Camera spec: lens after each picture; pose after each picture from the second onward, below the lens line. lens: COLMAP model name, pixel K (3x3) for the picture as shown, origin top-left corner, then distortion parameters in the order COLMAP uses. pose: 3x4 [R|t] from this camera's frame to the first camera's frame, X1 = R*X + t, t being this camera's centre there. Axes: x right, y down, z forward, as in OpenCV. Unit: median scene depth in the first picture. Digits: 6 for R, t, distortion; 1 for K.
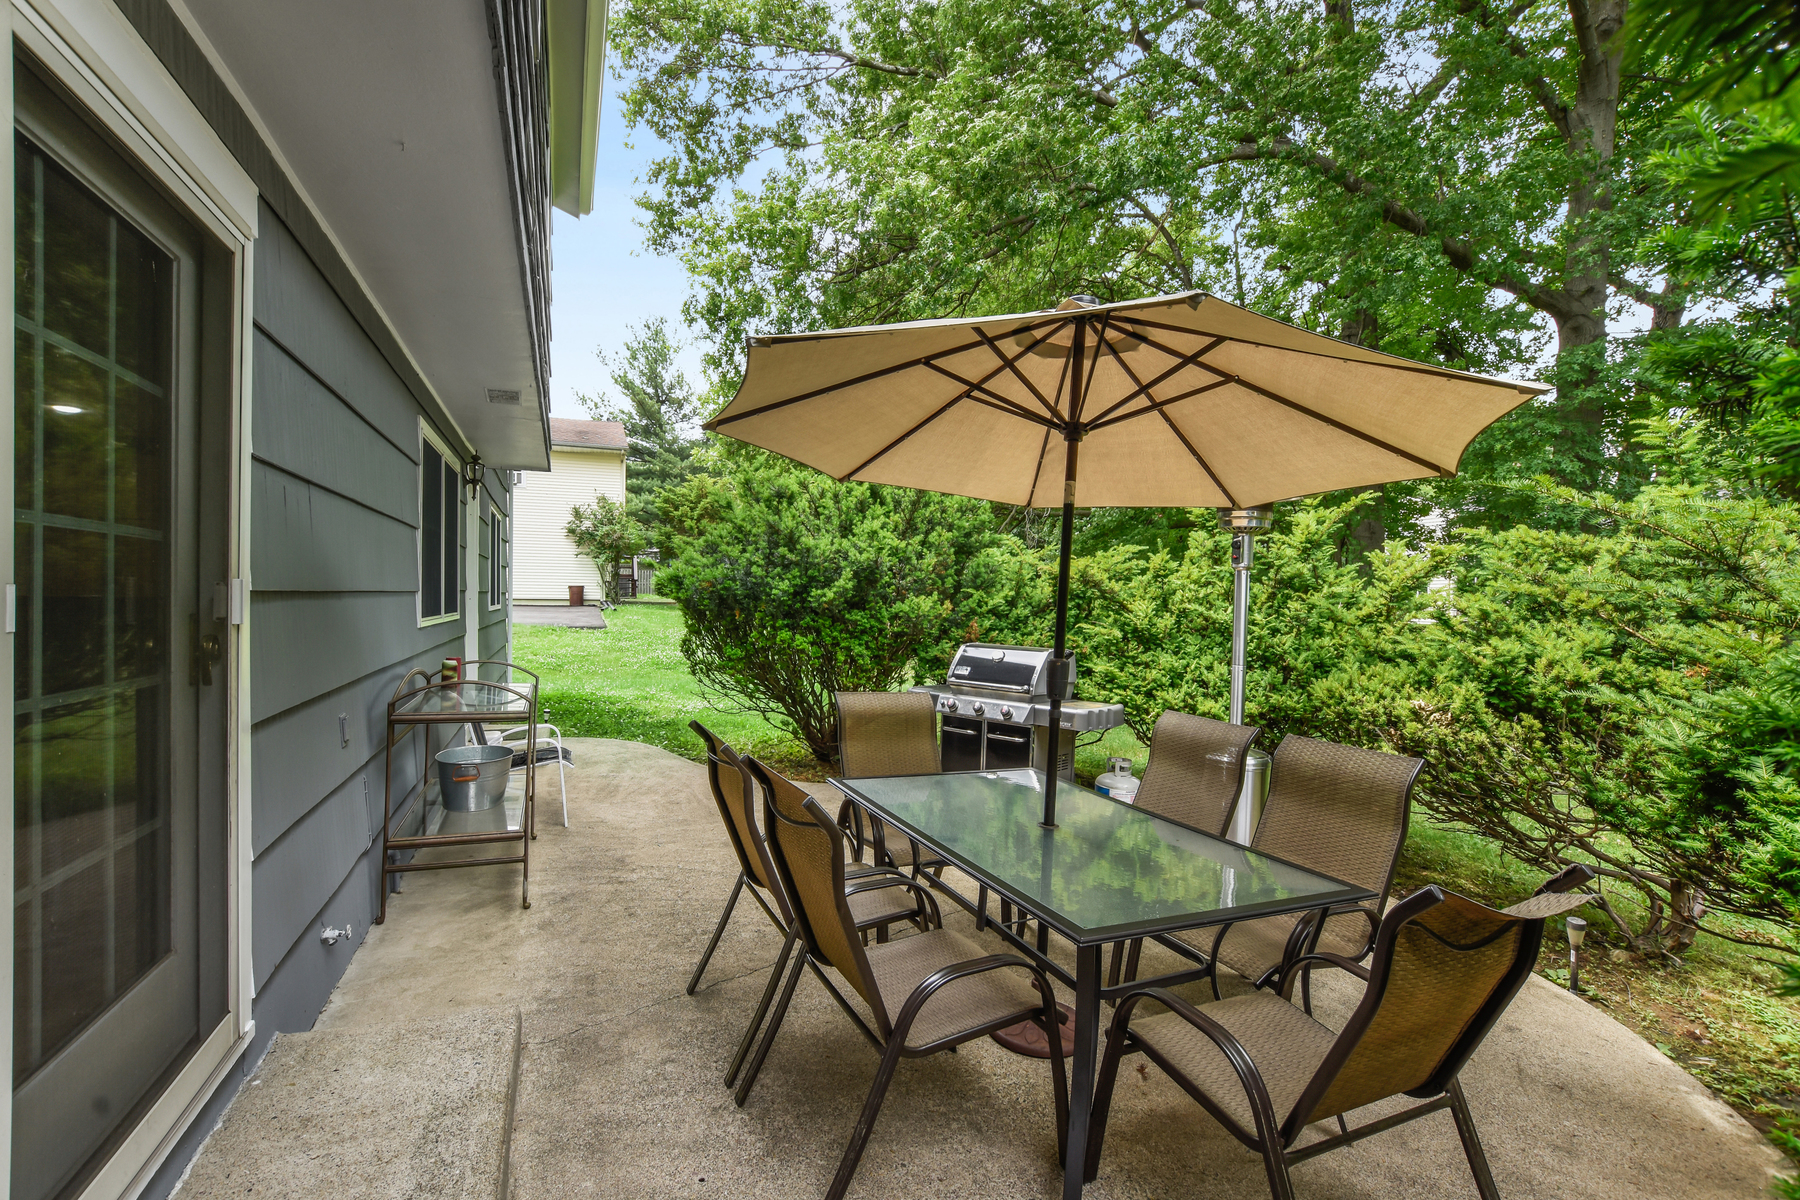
lens RADIAL K [[804.5, 0, 900.0], [0, 804.5, 600.0], [0, 0, 1]] dist [0.000972, -0.000133]
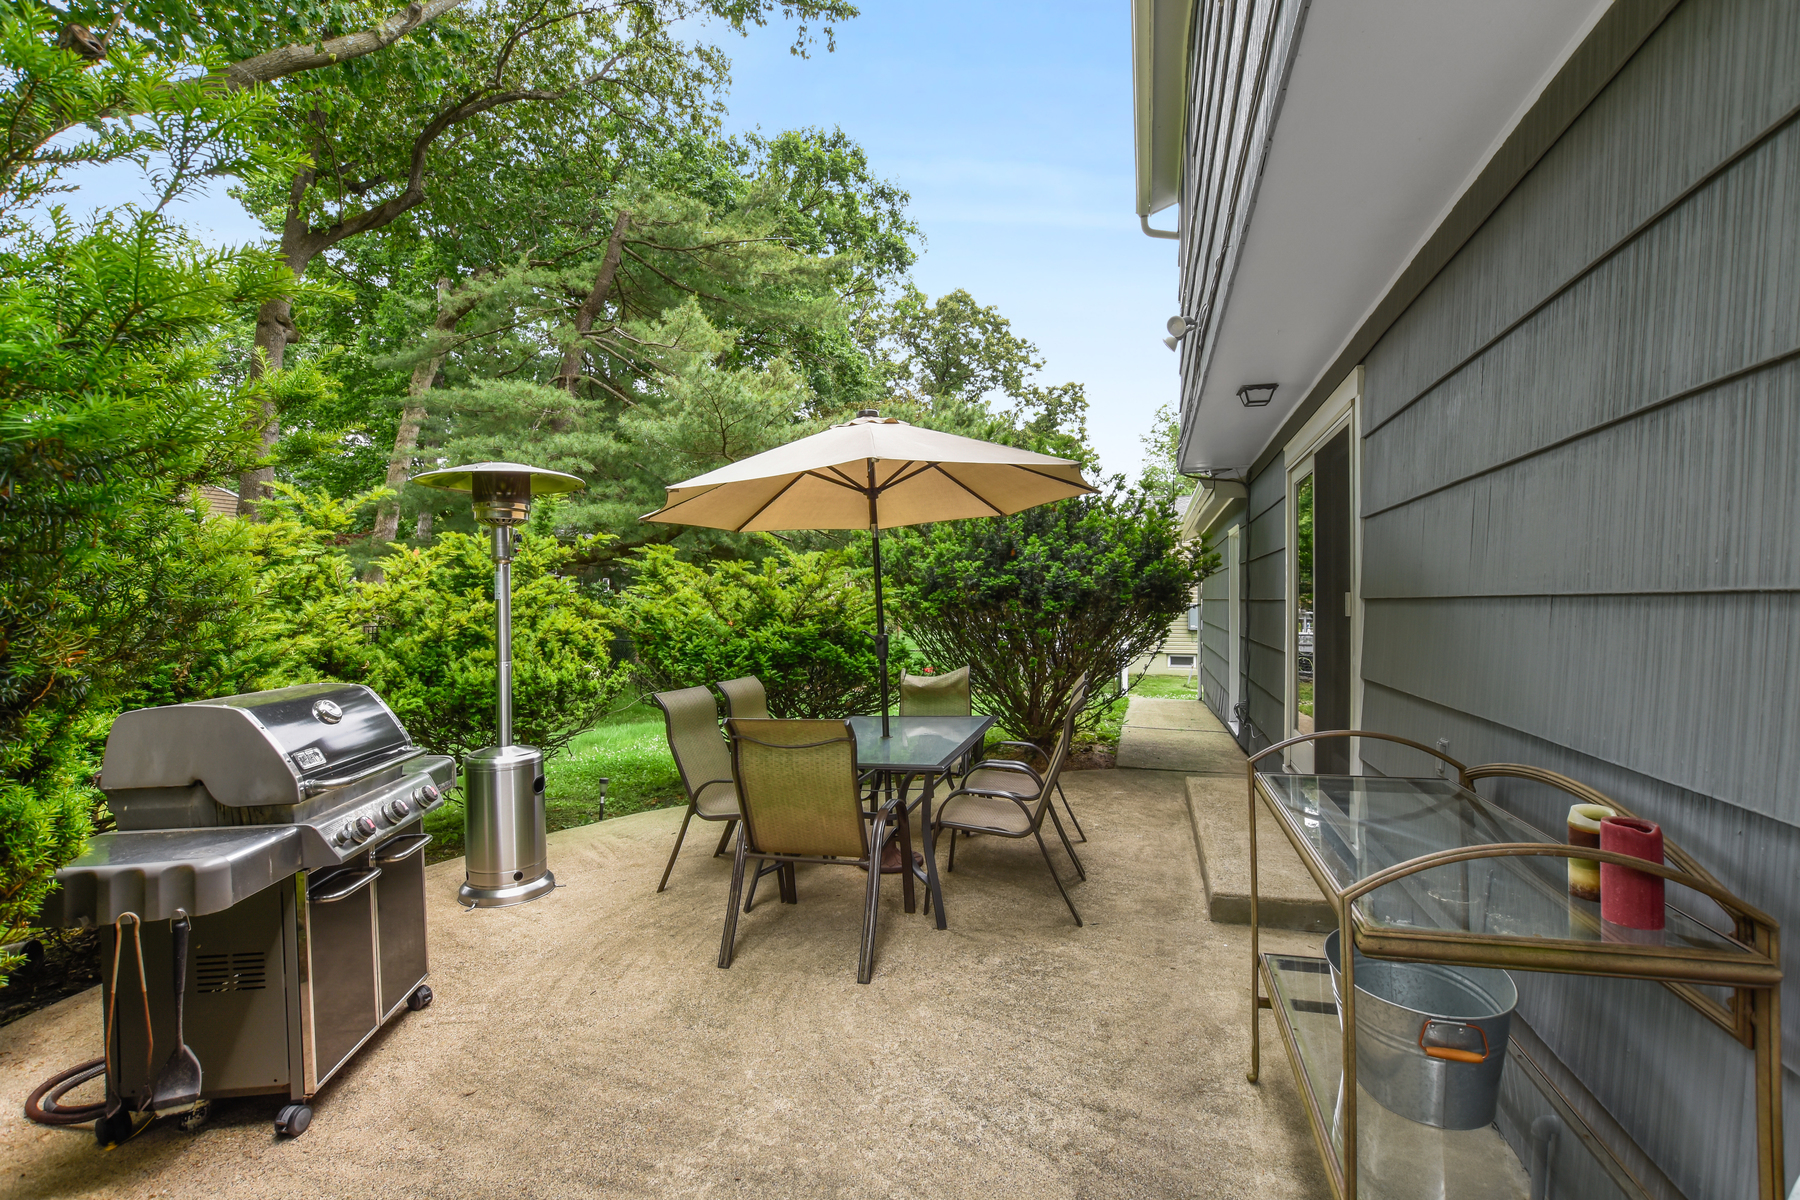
lens RADIAL K [[804.5, 0, 900.0], [0, 804.5, 600.0], [0, 0, 1]] dist [0.000972, -0.000133]
pose [[-0.768939, -0.007246, 0.639281, -0.923756], [-0.000757, 0.999945, 0.010424, -0.012603], [-0.639321, 0.007531, -0.768903, 2.358776]]
